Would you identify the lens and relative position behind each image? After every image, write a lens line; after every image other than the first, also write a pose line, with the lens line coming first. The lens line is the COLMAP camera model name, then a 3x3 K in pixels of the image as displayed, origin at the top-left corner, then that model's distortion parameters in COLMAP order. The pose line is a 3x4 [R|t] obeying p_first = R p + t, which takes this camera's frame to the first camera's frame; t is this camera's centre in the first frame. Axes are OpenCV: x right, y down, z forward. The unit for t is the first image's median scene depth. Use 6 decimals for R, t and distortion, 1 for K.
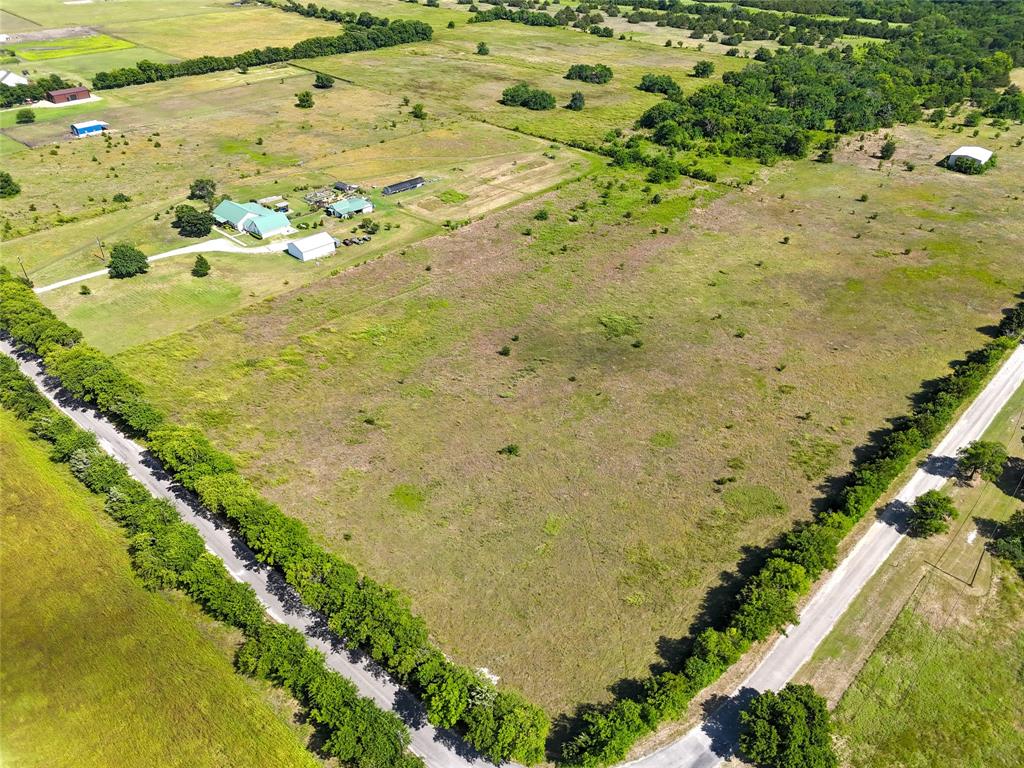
lens RADIAL K [[756.7, 0, 515.2], [0, 756.7, 376.0], [0, 0, 1]] dist [0.066946, -0.061700]
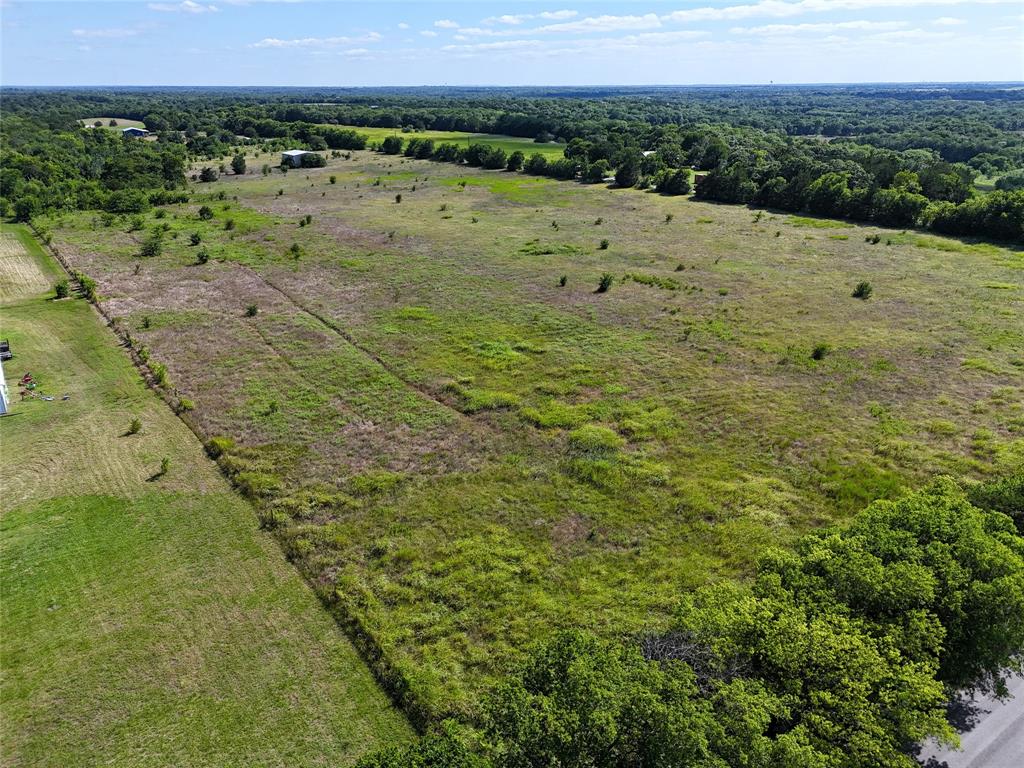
lens RADIAL K [[756.7, 0, 515.2], [0, 756.7, 376.0], [0, 0, 1]] dist [0.066946, -0.061700]
pose [[0.204367, -0.347706, 0.915060, -0.494317], [0.536365, 0.821749, 0.192459, -0.101803], [-0.818869, 0.451474, 0.354436, 0.642727]]
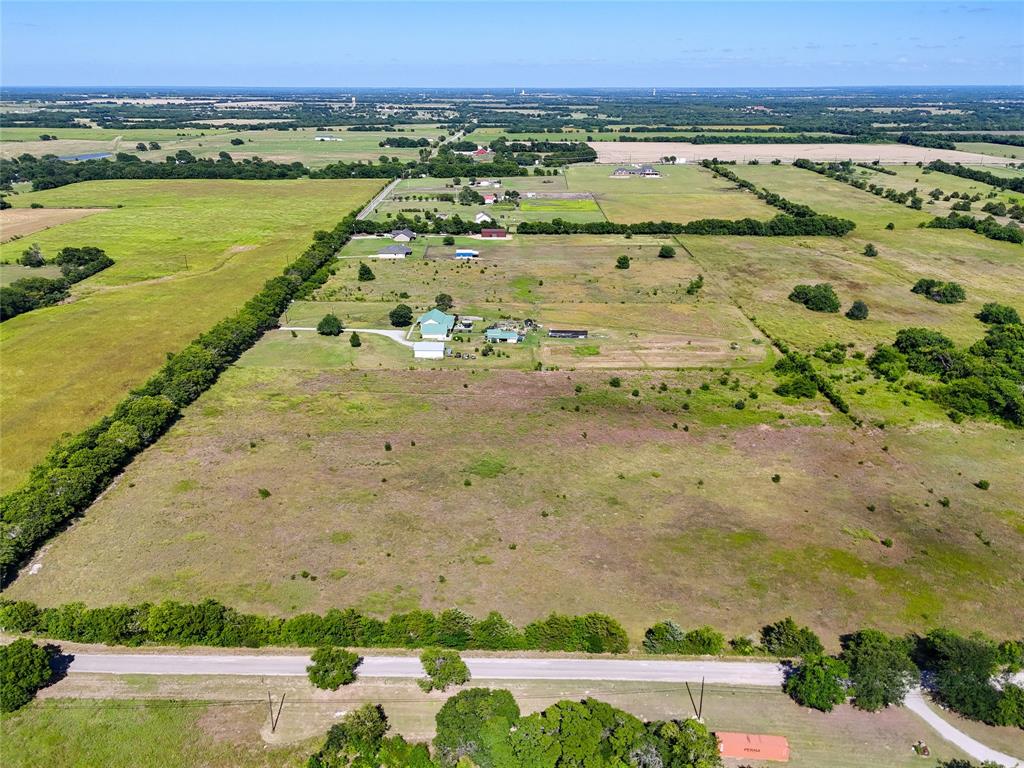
lens RADIAL K [[756.7, 0, 515.2], [0, 756.7, 376.0], [0, 0, 1]] dist [0.066946, -0.061700]
pose [[0.680481, 0.264693, -0.683288, 0.689430], [-0.401727, 0.914615, -0.045771, -0.121445], [0.612830, 0.305642, 0.728713, 0.151229]]
